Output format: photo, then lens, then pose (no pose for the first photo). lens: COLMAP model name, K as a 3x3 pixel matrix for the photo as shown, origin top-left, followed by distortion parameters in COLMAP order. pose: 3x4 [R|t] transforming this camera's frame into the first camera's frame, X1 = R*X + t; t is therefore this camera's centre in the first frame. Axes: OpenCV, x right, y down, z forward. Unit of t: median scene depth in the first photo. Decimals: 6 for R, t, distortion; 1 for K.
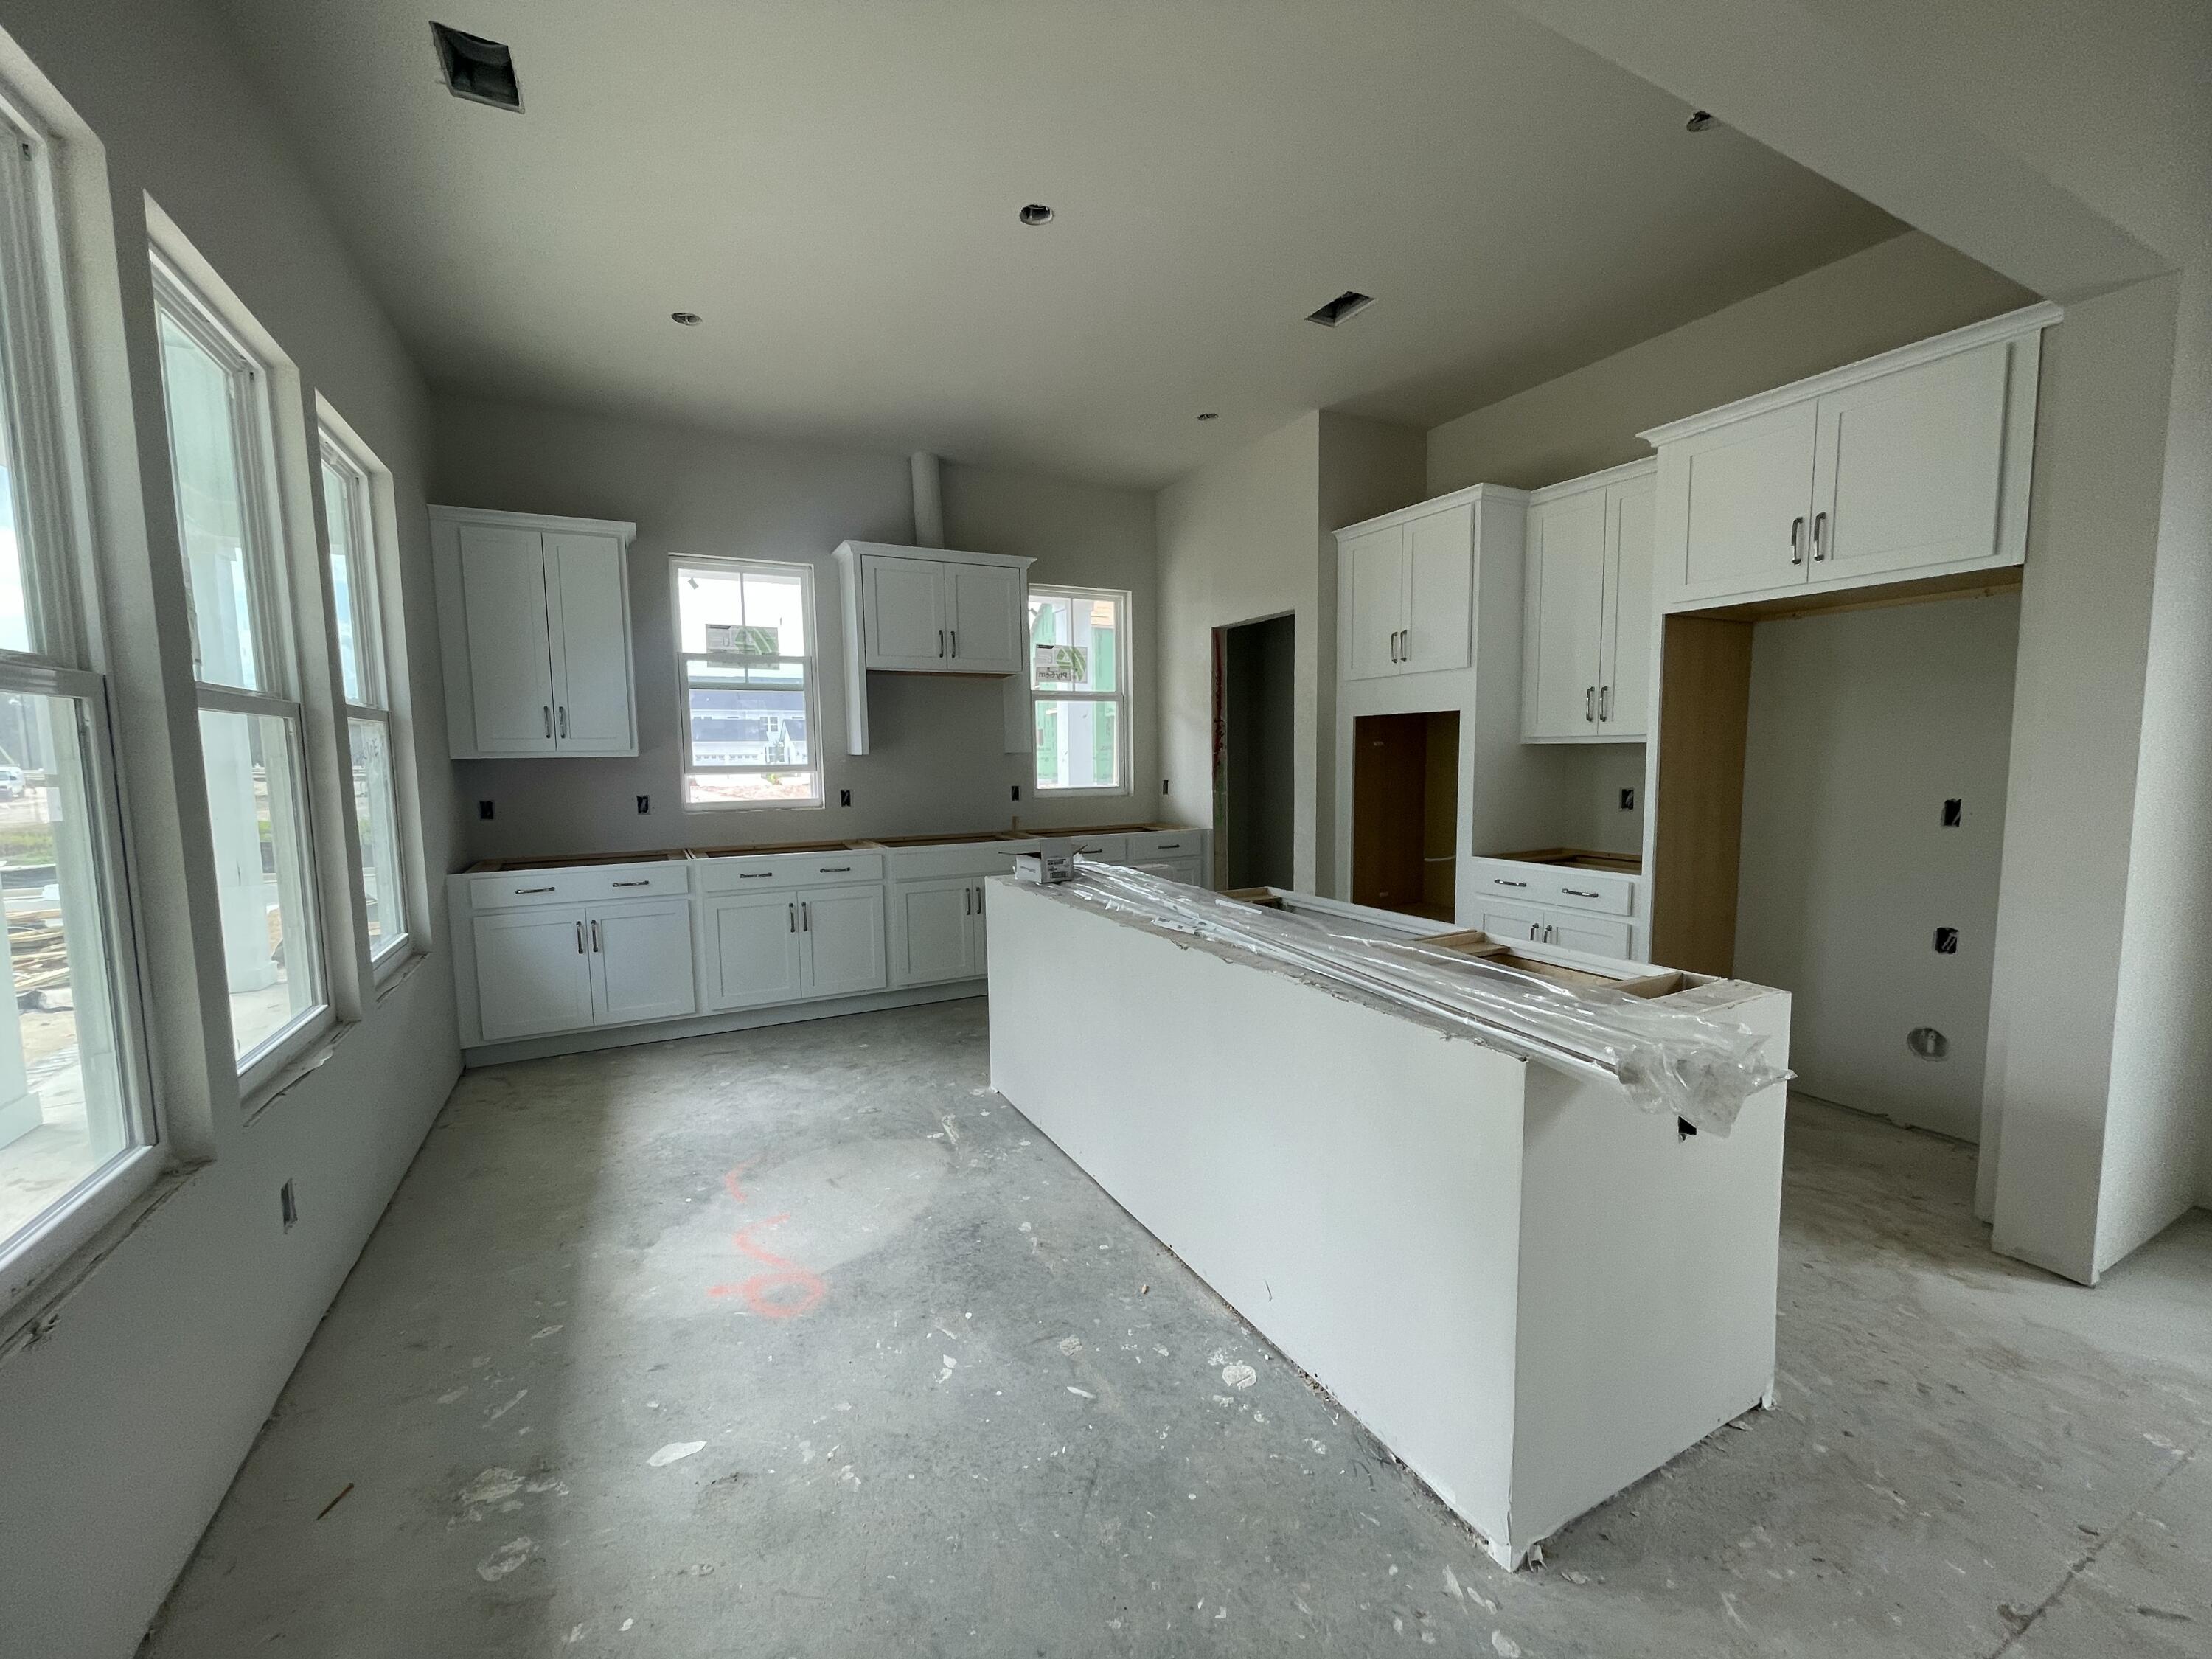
lens RADIAL K [[892.1, 0, 1095.4], [0, 892.1, 835.0], [0, 0, 1]] dist [0.000138, 0.000612]
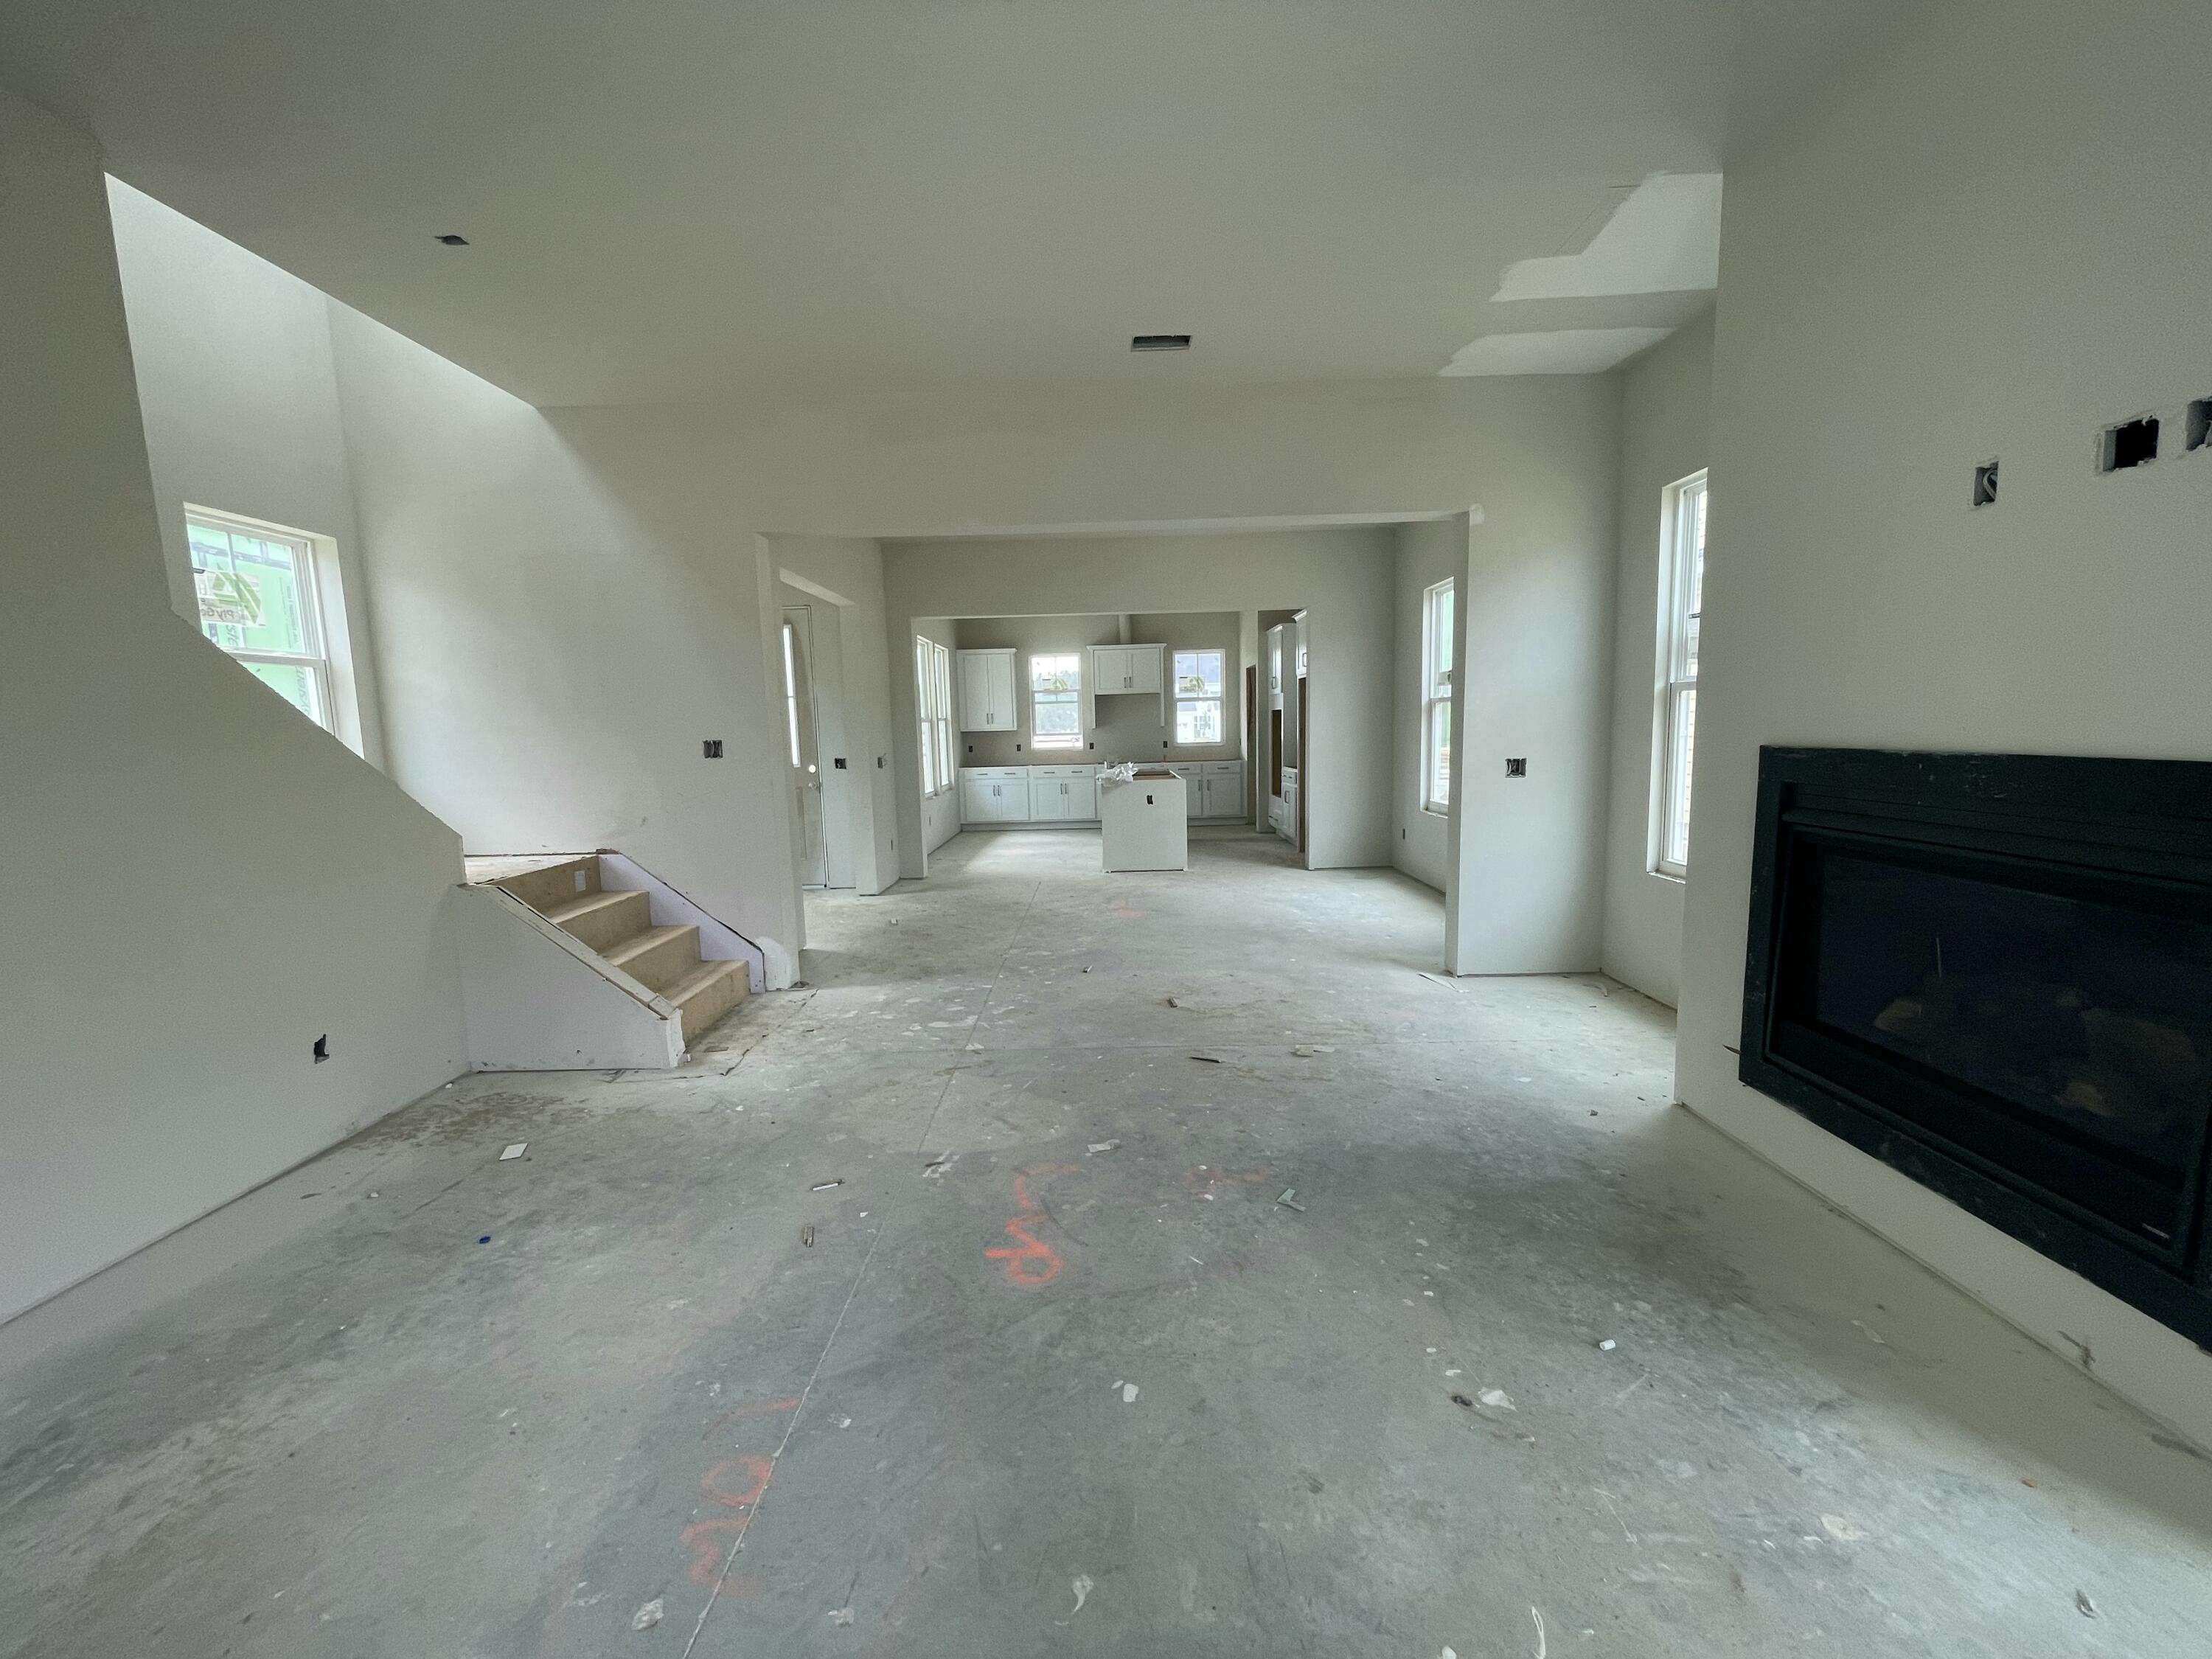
lens RADIAL K [[892.1, 0, 1099.3], [0, 892.1, 837.4], [0, 0, 1]] dist [0.000138, 0.000612]
pose [[0.885883, 0.049856, -0.461222, 1.359620], [-0.031345, 0.998369, 0.047713, 0.142299], [0.462849, -0.027812, 0.886001, -1.809742]]
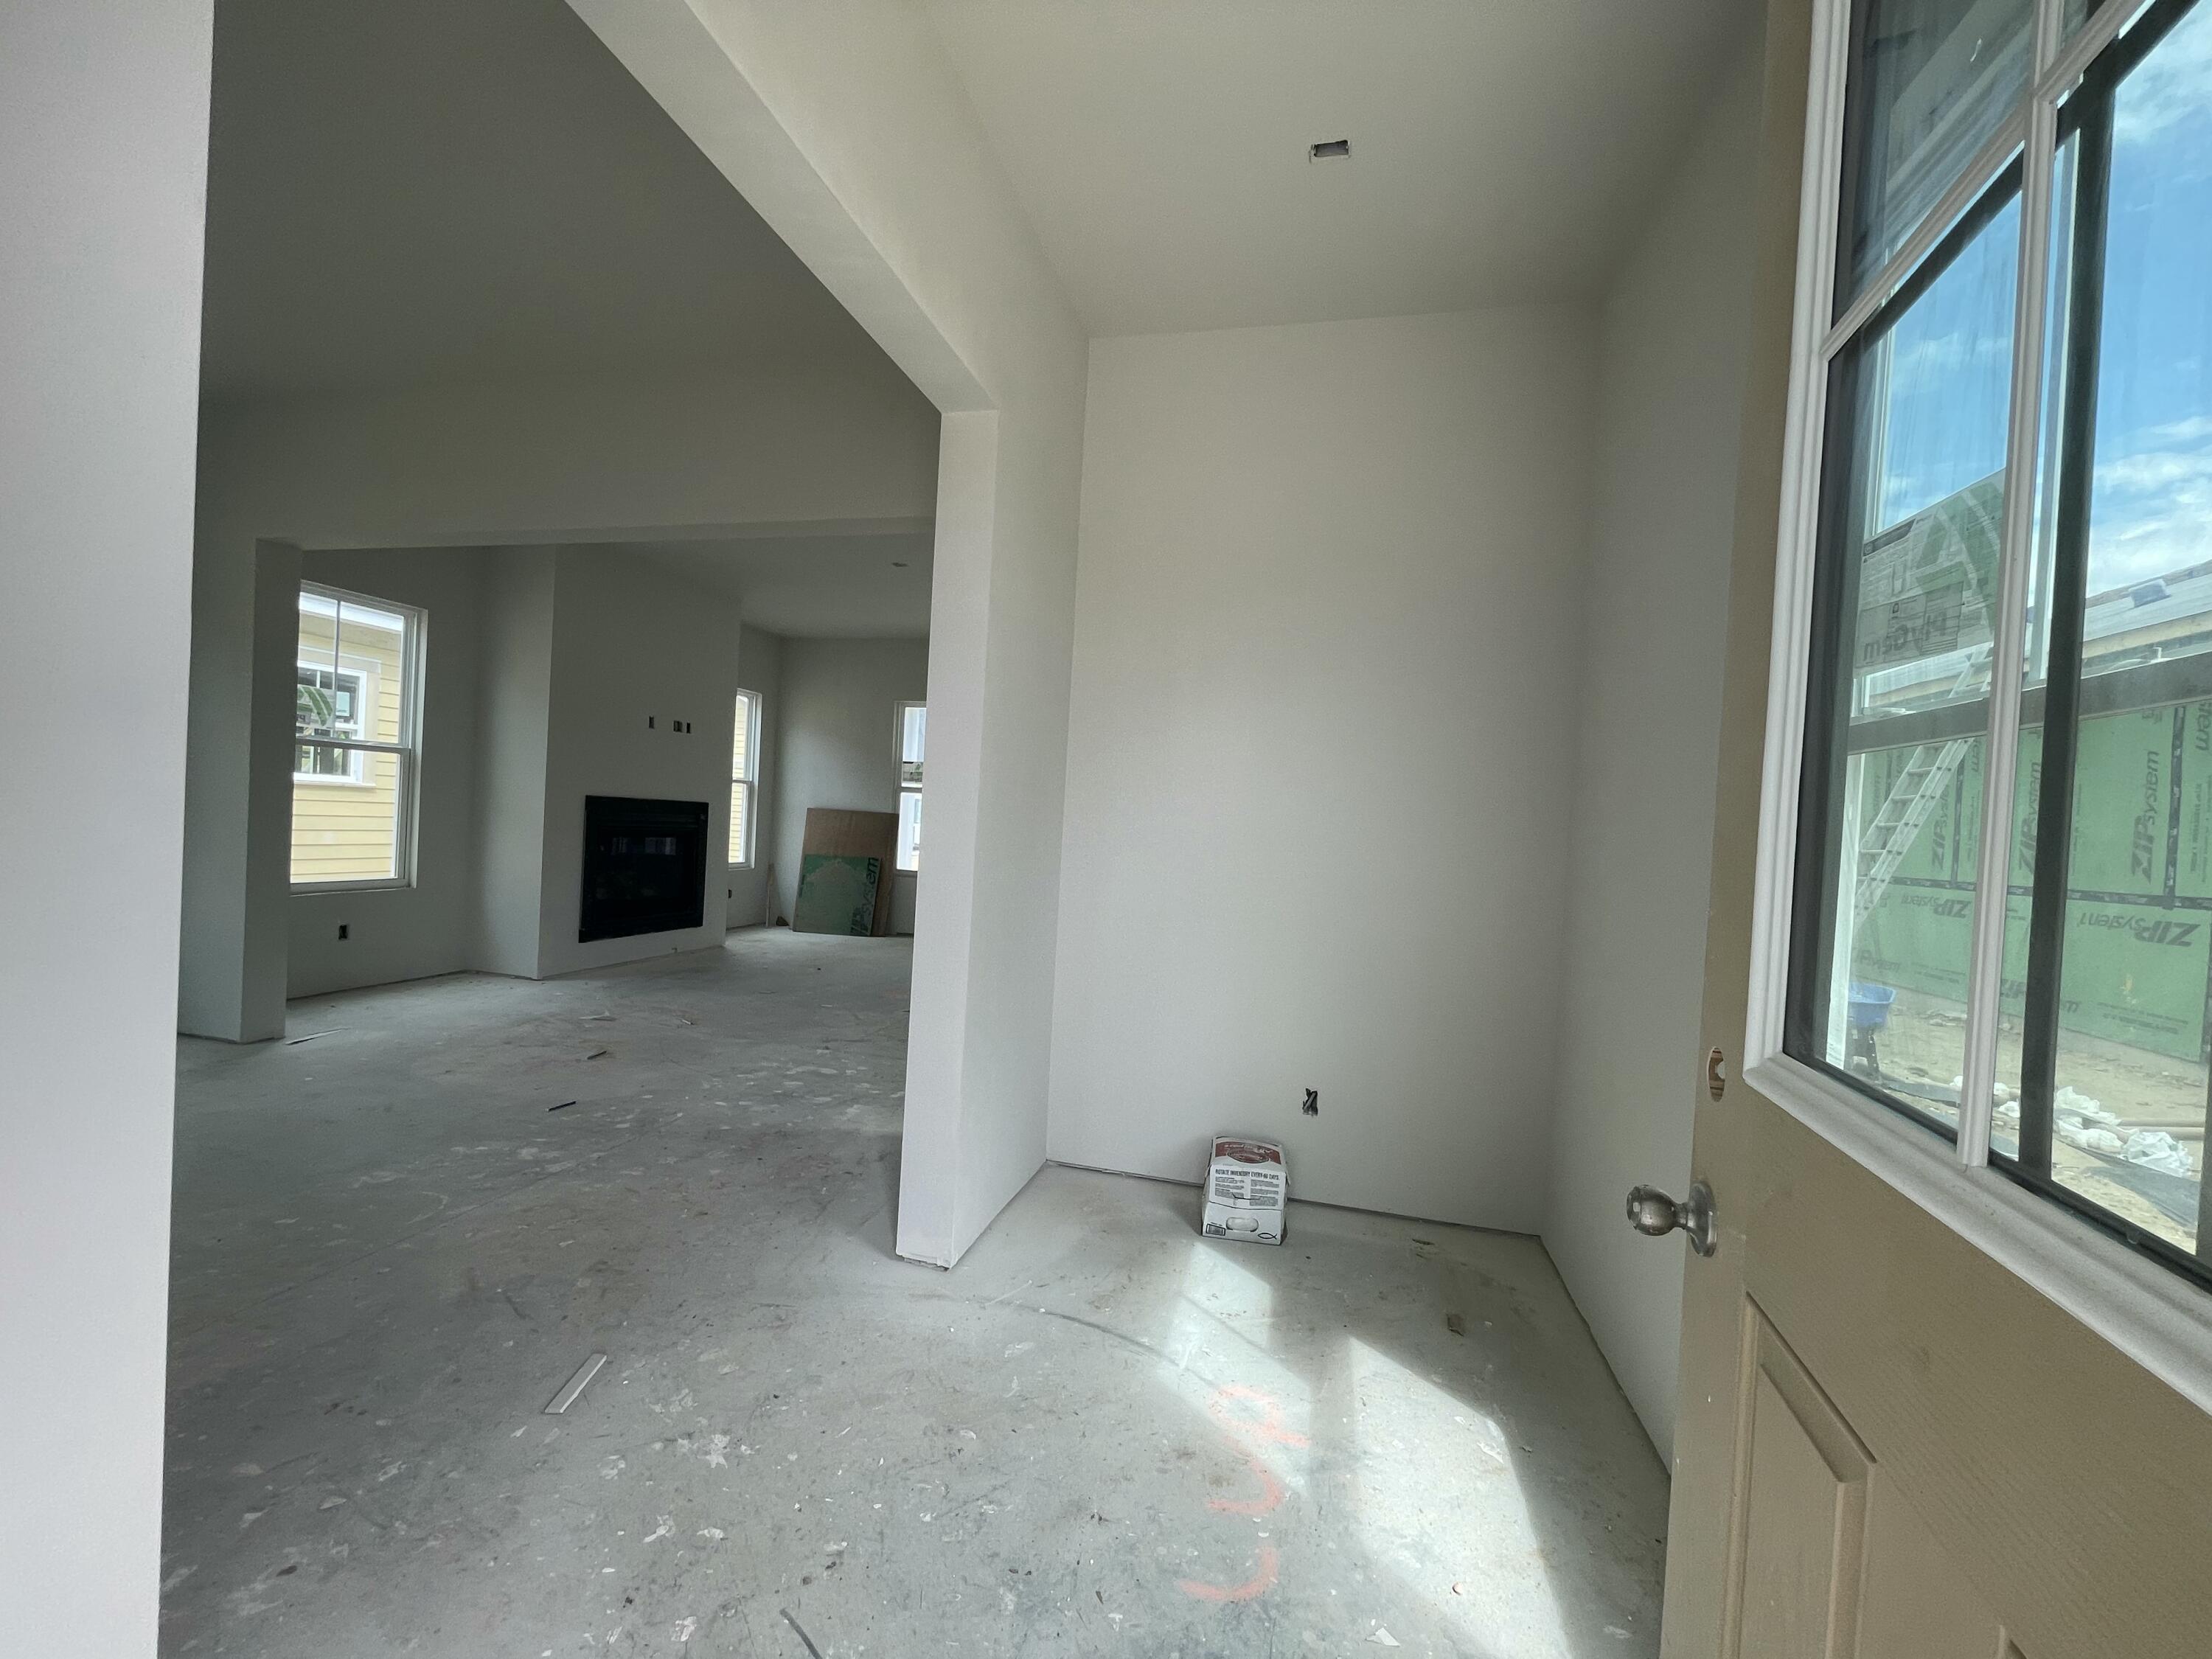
lens RADIAL K [[892.1, 0, 1098.6], [0, 892.1, 847.1], [0, 0, 1]] dist [0.000138, 0.000612]
pose [[-0.753605, -0.045470, 0.655753, -0.550347], [0.015260, 0.996126, 0.086608, 0.040970], [-0.657151, 0.075275, -0.749991, -0.108569]]
